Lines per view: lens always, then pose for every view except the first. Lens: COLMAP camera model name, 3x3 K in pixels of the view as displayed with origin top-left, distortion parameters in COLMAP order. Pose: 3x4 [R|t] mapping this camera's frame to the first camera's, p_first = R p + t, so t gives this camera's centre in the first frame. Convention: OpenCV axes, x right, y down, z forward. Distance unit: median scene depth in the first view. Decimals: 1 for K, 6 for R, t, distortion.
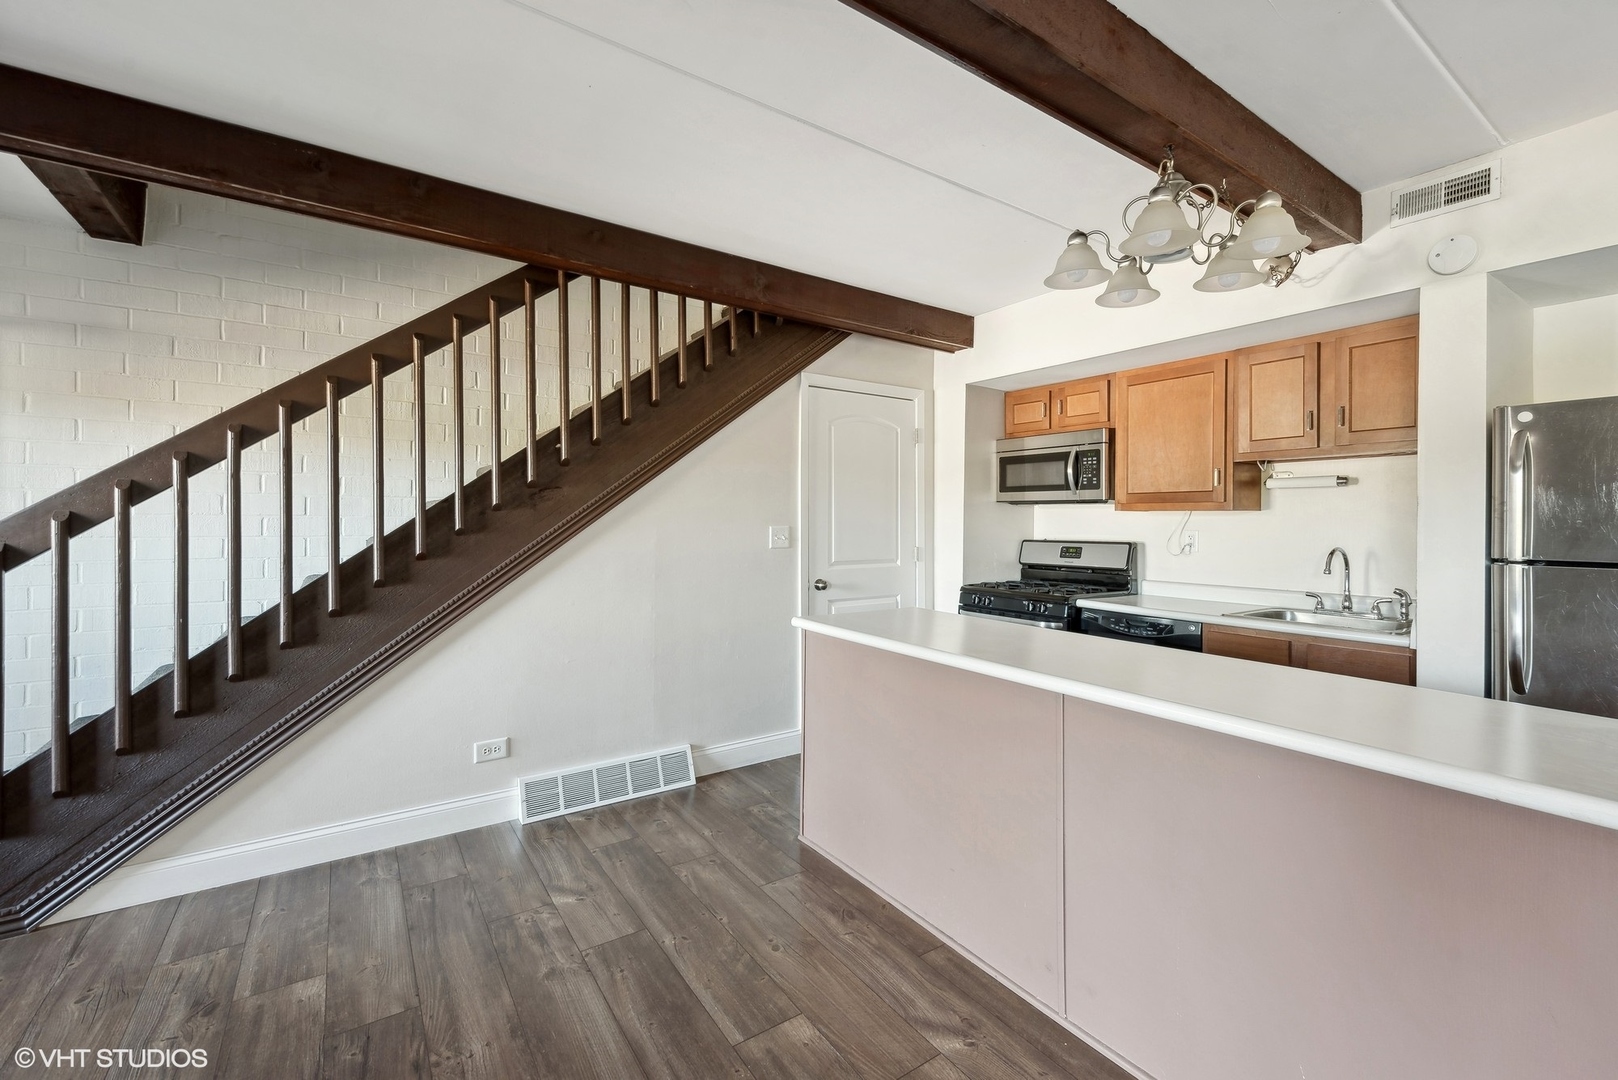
lens RADIAL K [[685.1, 0, 816.5], [0, 685.1, 518.7], [0, 0, 1]] dist [0.018090, -0.000096]
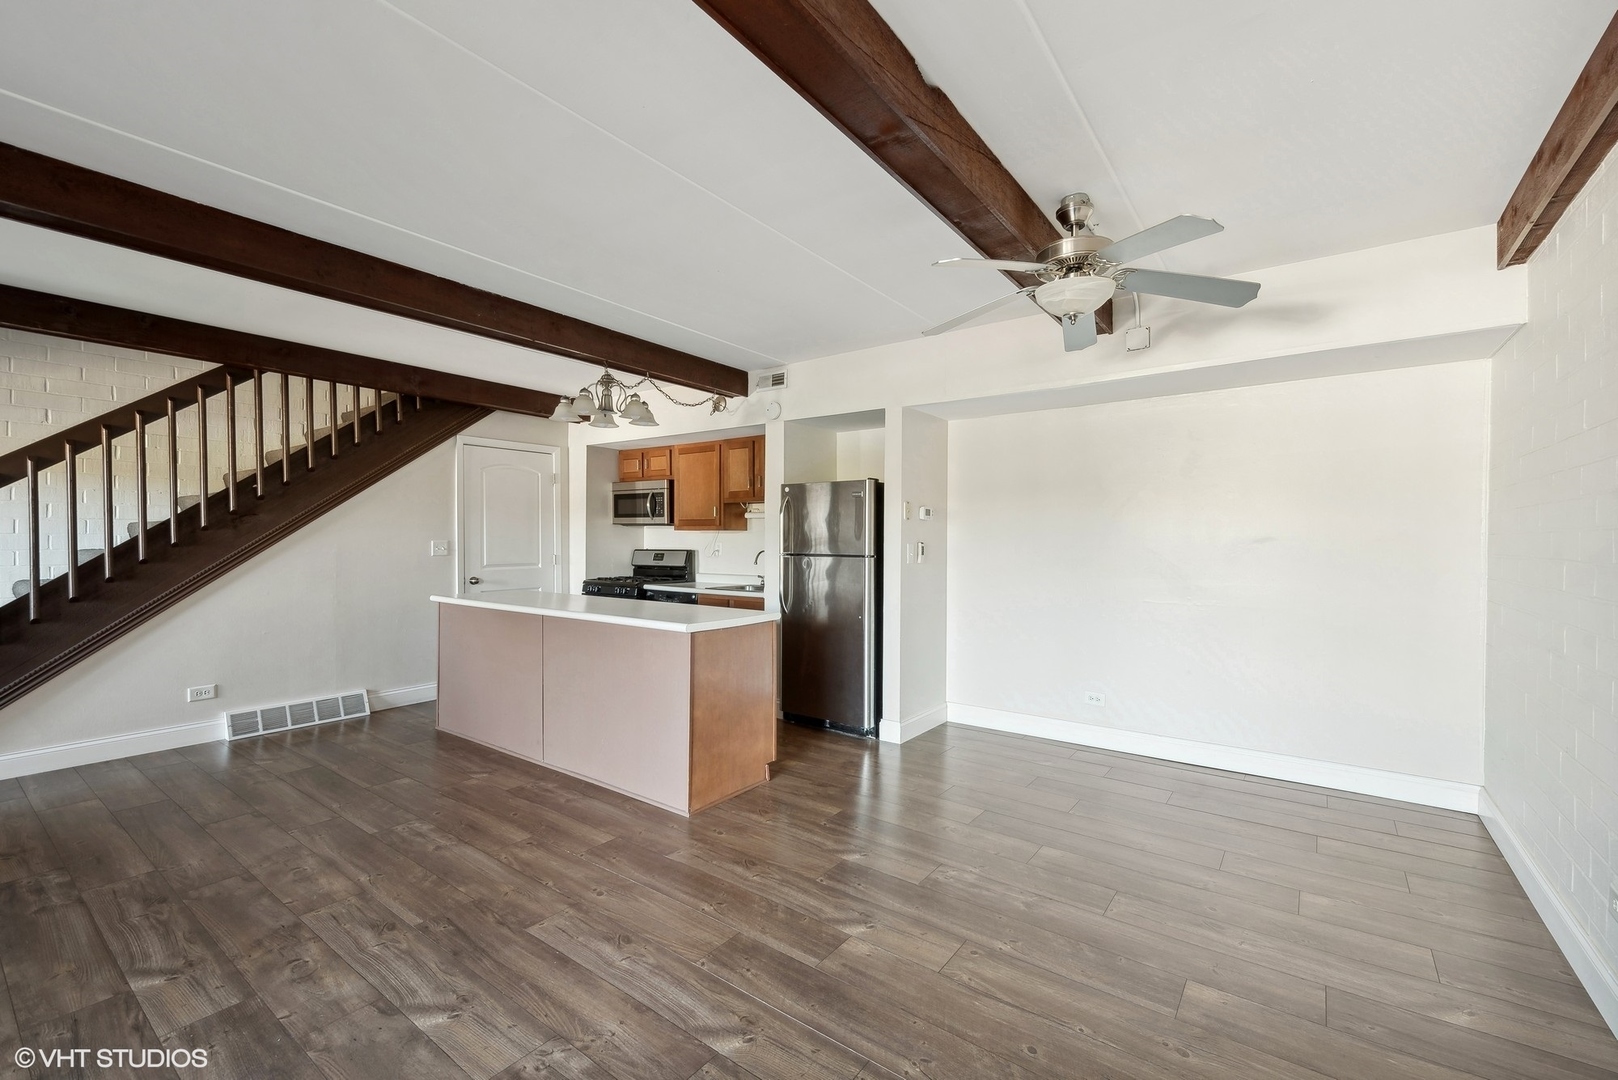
lens RADIAL K [[678.3, 0, 815.7], [0, 678.3, 542.0], [0, 0, 1]] dist [0.006934, -0.000489]
pose [[0.943784, -0.004873, 0.330527, 0.254293], [0.001857, 0.999954, 0.009441, 0.001786], [-0.330557, -0.008297, 0.943749, -0.718048]]
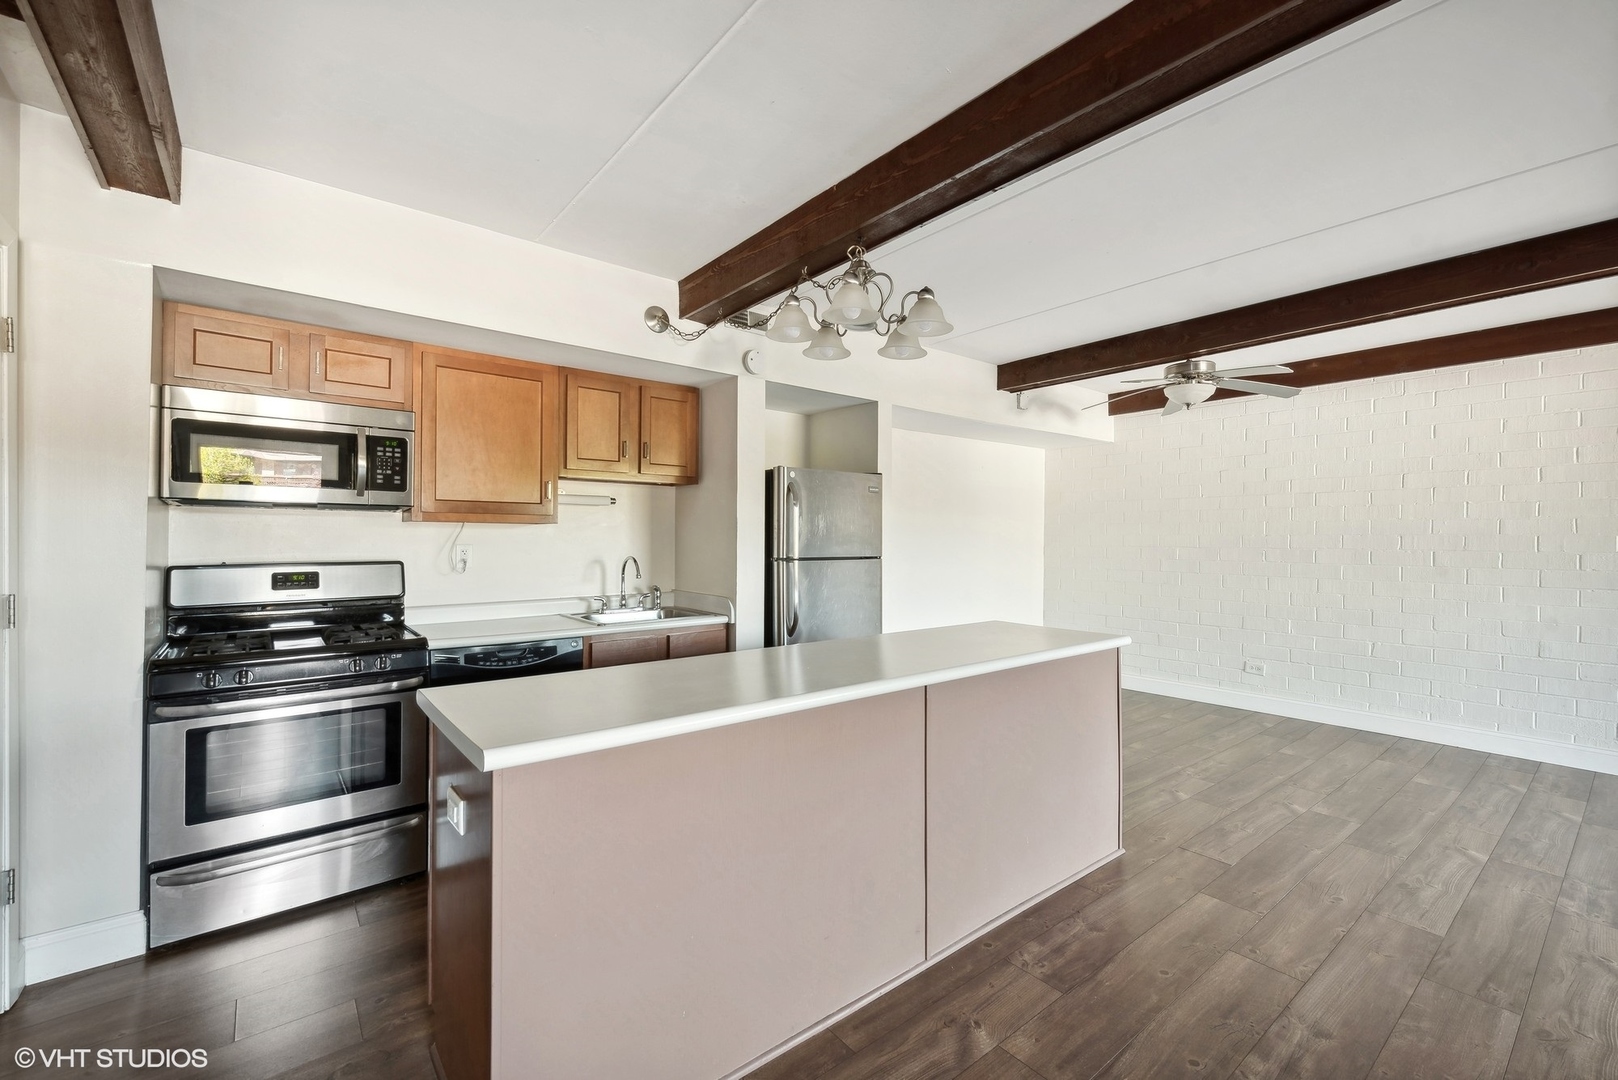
lens RADIAL K [[678.3, 0, 815.7], [0, 678.3, 542.0], [0, 0, 1]] dist [0.006934, -0.000489]
pose [[-0.081944, -0.014580, 0.996530, -0.421241], [-0.008592, 0.999866, 0.013923, -0.002808], [-0.996600, -0.007421, -0.082059, 0.704236]]
